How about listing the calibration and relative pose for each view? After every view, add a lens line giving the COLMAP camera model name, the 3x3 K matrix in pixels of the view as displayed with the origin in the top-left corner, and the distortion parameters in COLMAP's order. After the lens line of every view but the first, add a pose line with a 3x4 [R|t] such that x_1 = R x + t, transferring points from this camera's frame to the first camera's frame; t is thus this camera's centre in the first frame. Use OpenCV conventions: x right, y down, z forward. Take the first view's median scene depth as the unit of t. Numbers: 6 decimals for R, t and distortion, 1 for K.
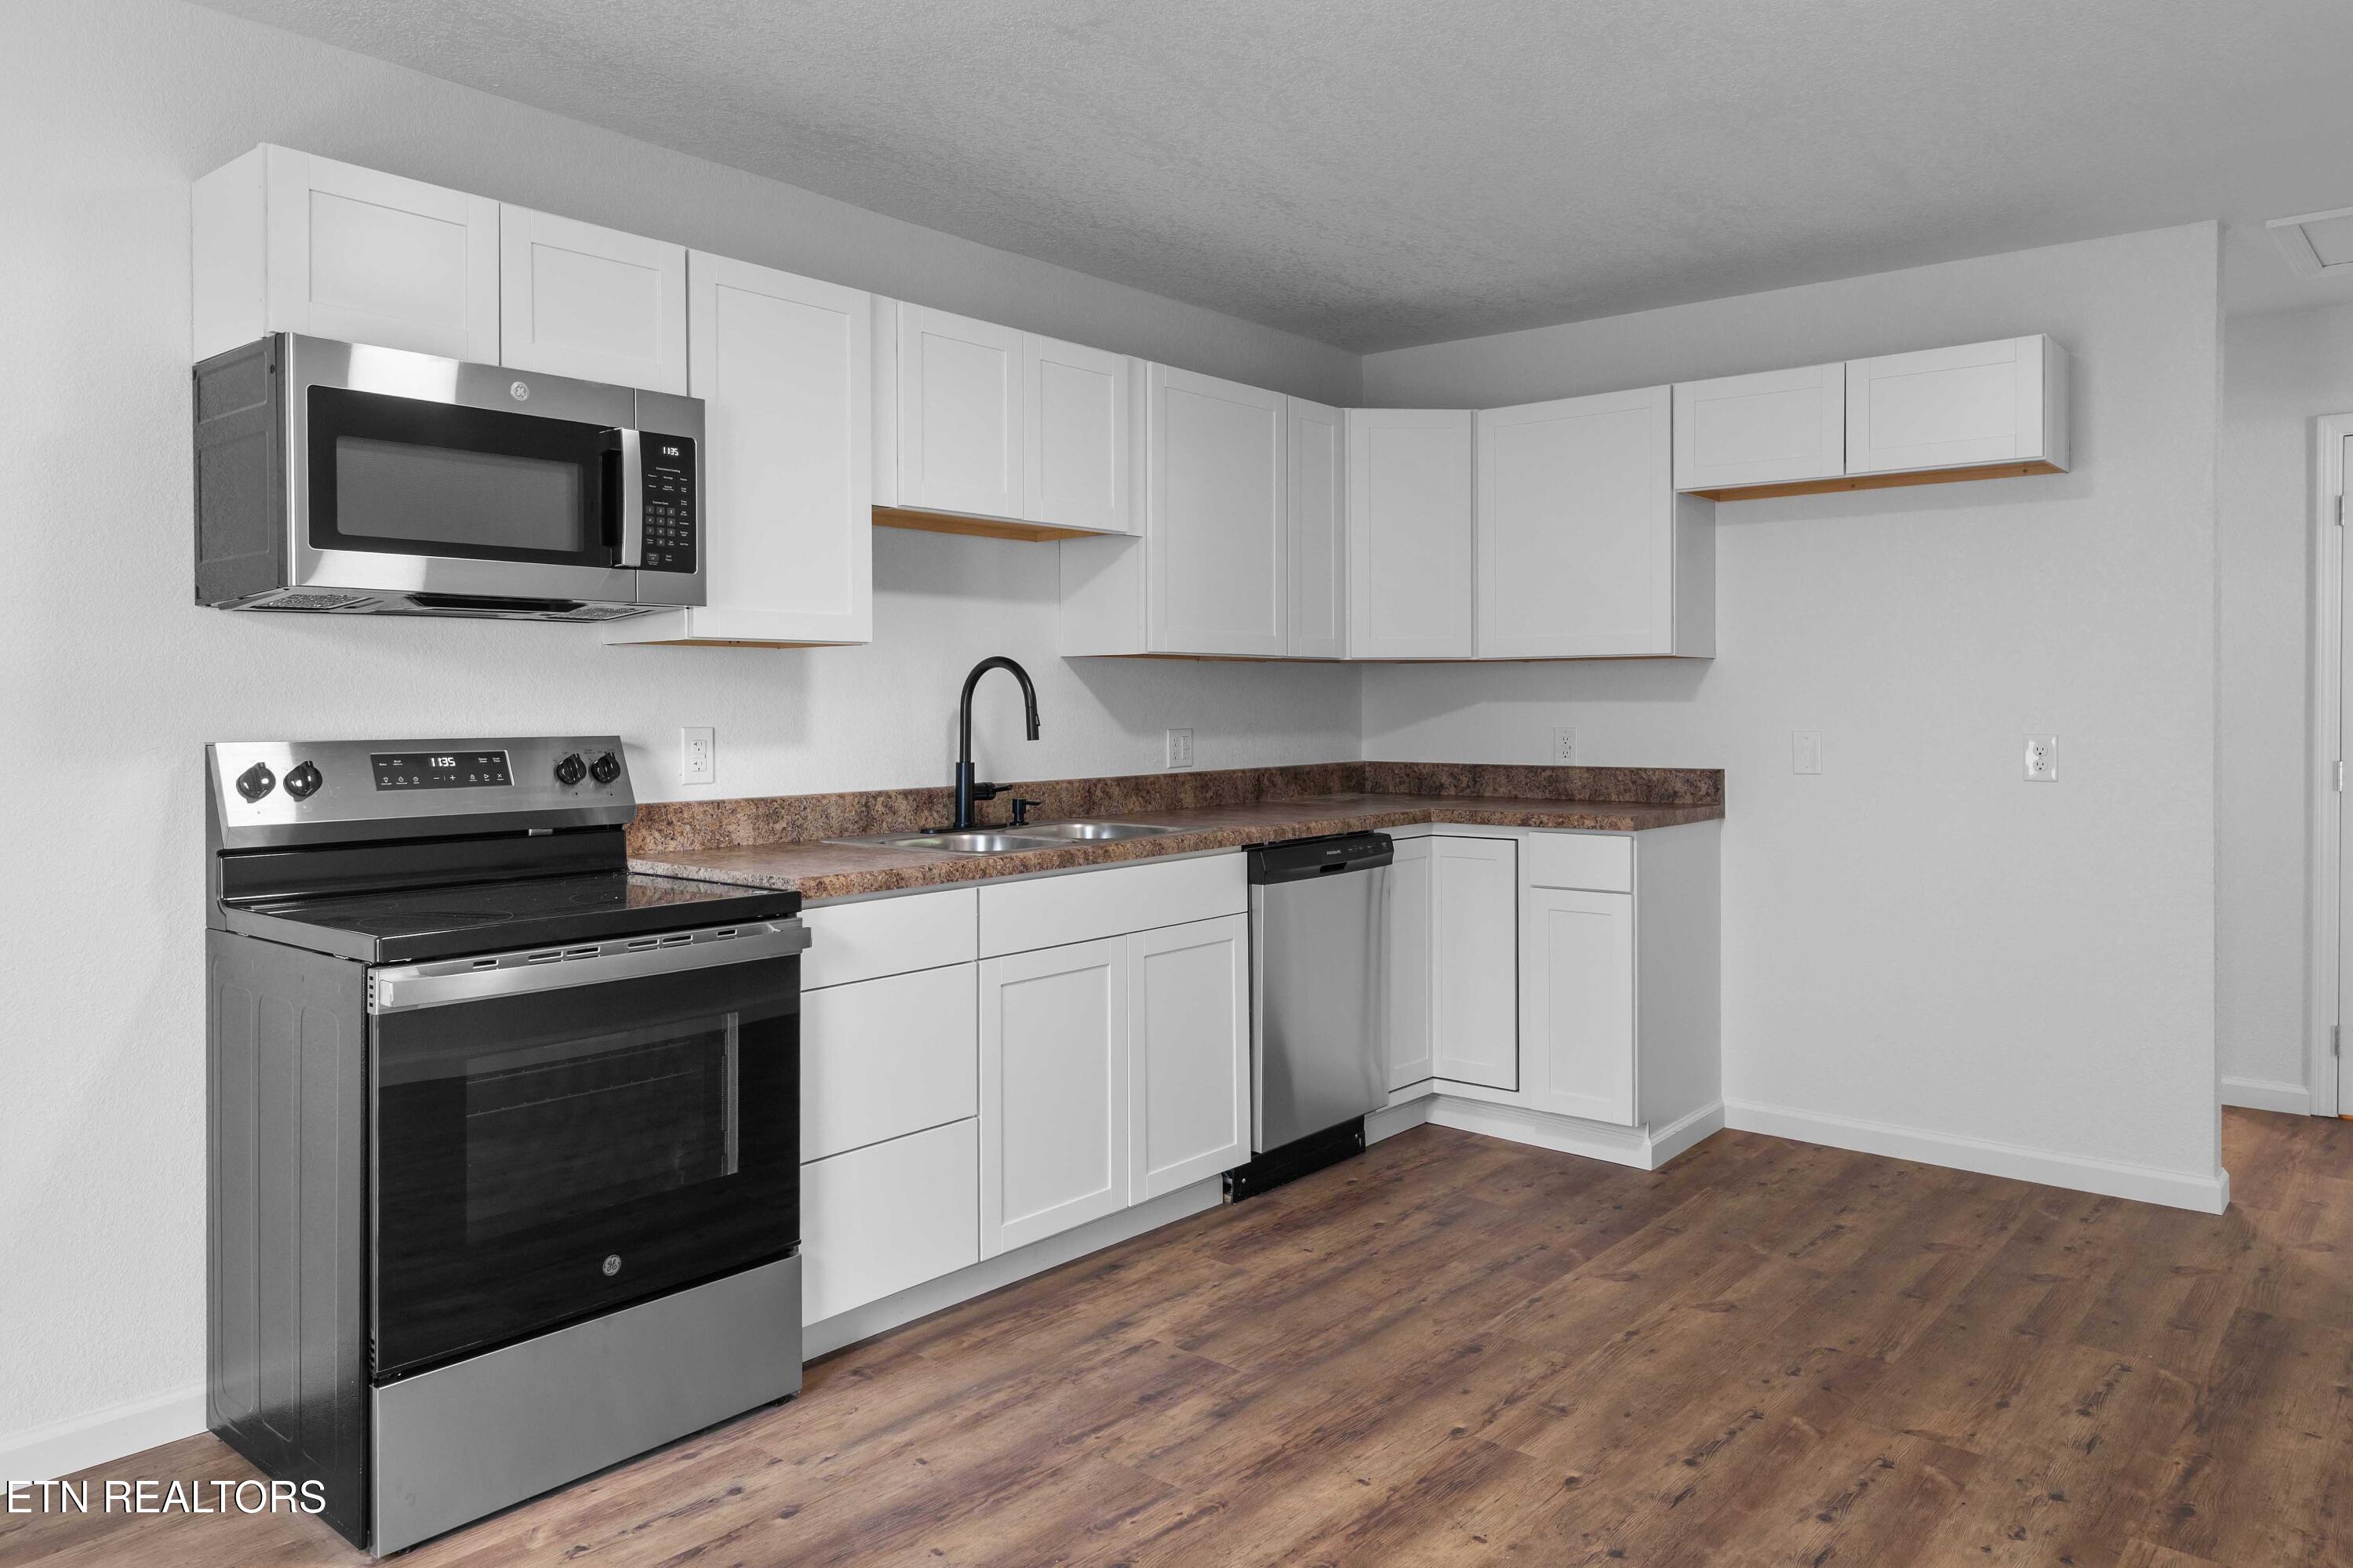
lens RADIAL K [[1618.7, 0, 1174.7], [0, 1618.7, 698.5], [0, 0, 1]] dist [0.008980, -0.000024]
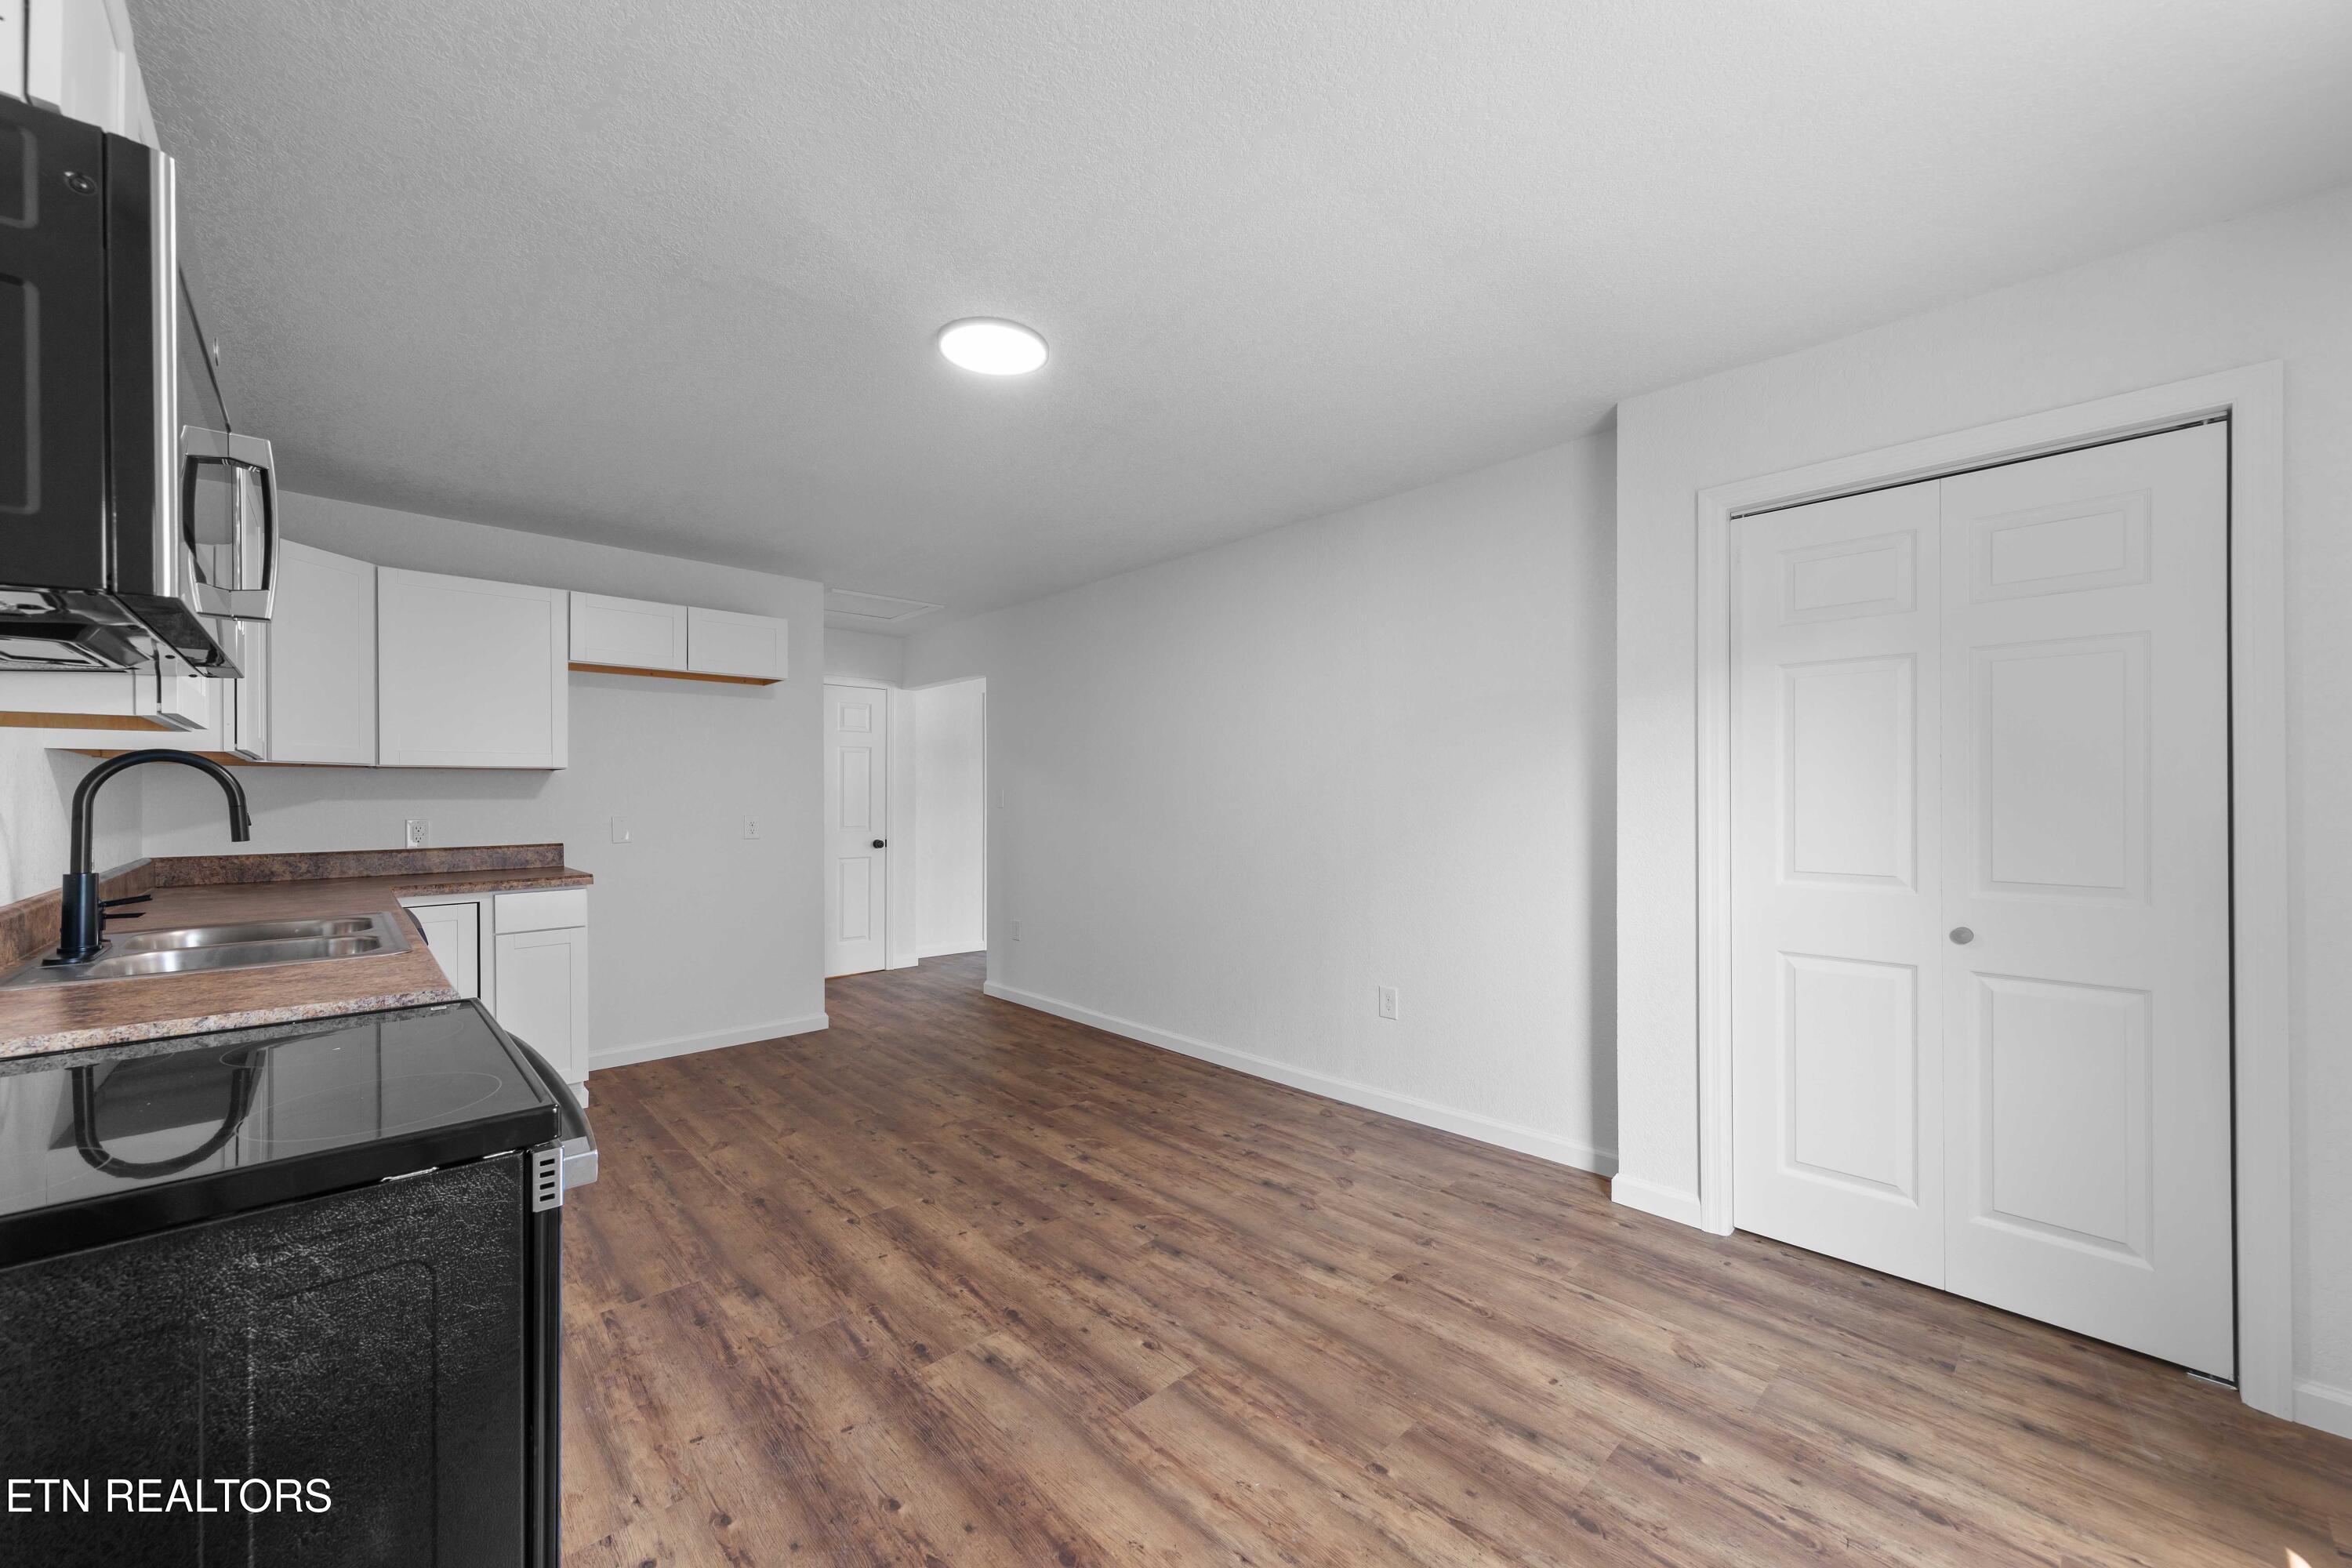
lens RADIAL K [[882.6, 0, 1176.0], [0, 882.6, 784.0], [0, 0, 1]] dist [-0.000209, -0.000074]
pose [[0.112981, 0.015309, 0.993479, -0.622787], [0.001737, 0.999877, -0.015605, 0.002263], [-0.993596, 0.003489, 0.112941, 0.471809]]
